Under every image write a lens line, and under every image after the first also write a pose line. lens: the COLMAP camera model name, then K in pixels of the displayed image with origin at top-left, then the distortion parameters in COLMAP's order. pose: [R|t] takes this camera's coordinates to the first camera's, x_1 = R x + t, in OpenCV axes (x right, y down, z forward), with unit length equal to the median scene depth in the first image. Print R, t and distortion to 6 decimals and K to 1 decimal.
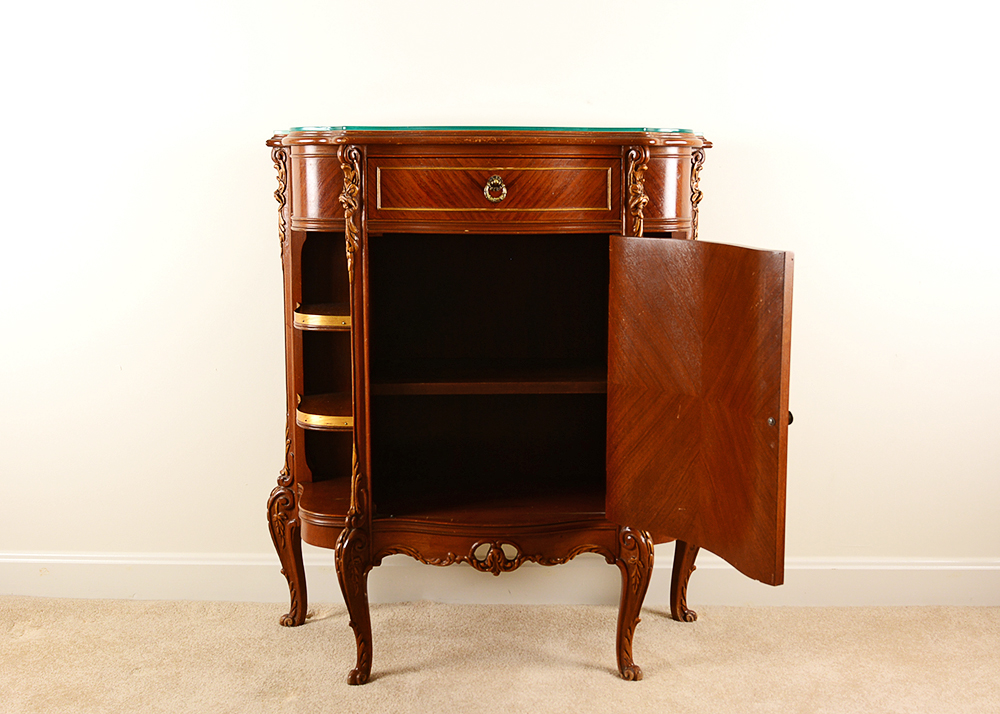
lens RADIAL K [[1167.0, 0, 500.0], [0, 1167.0, 357.0], [0, 0, 1]] dist [-0.030912, -0.023469]
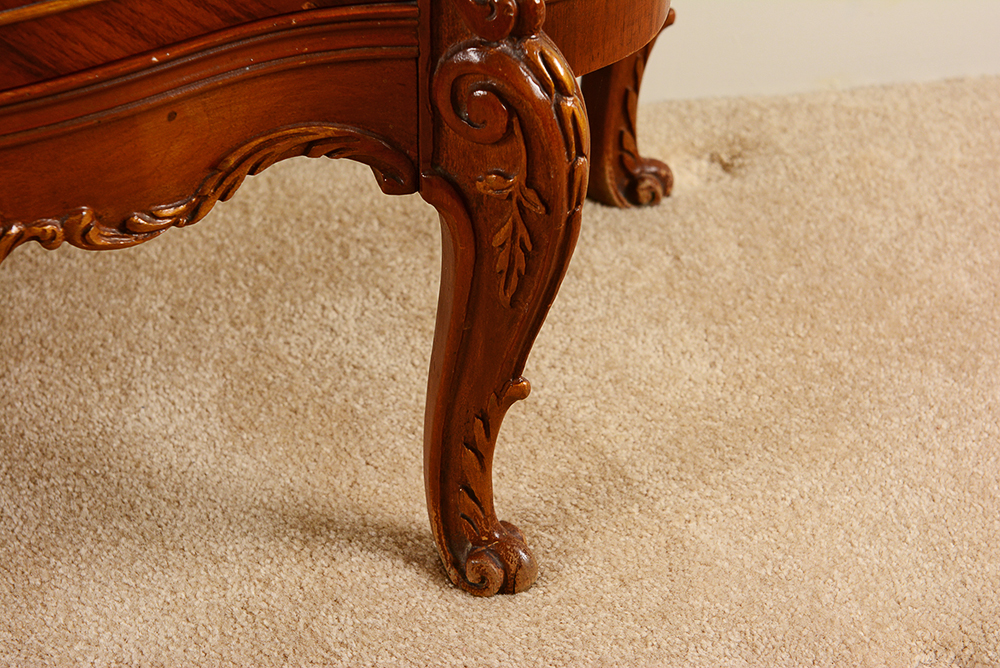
lens RADIAL K [[2495.6, 0, 500.0], [0, 2495.6, 334.0], [0, 0, 1]] dist [0.122600, 0.355432]
pose [[0.978549, -0.111714, 0.173095, 0.026890], [0.016699, 0.880456, 0.473834, -0.029388], [-0.205336, -0.460780, 0.863435, 0.563250]]
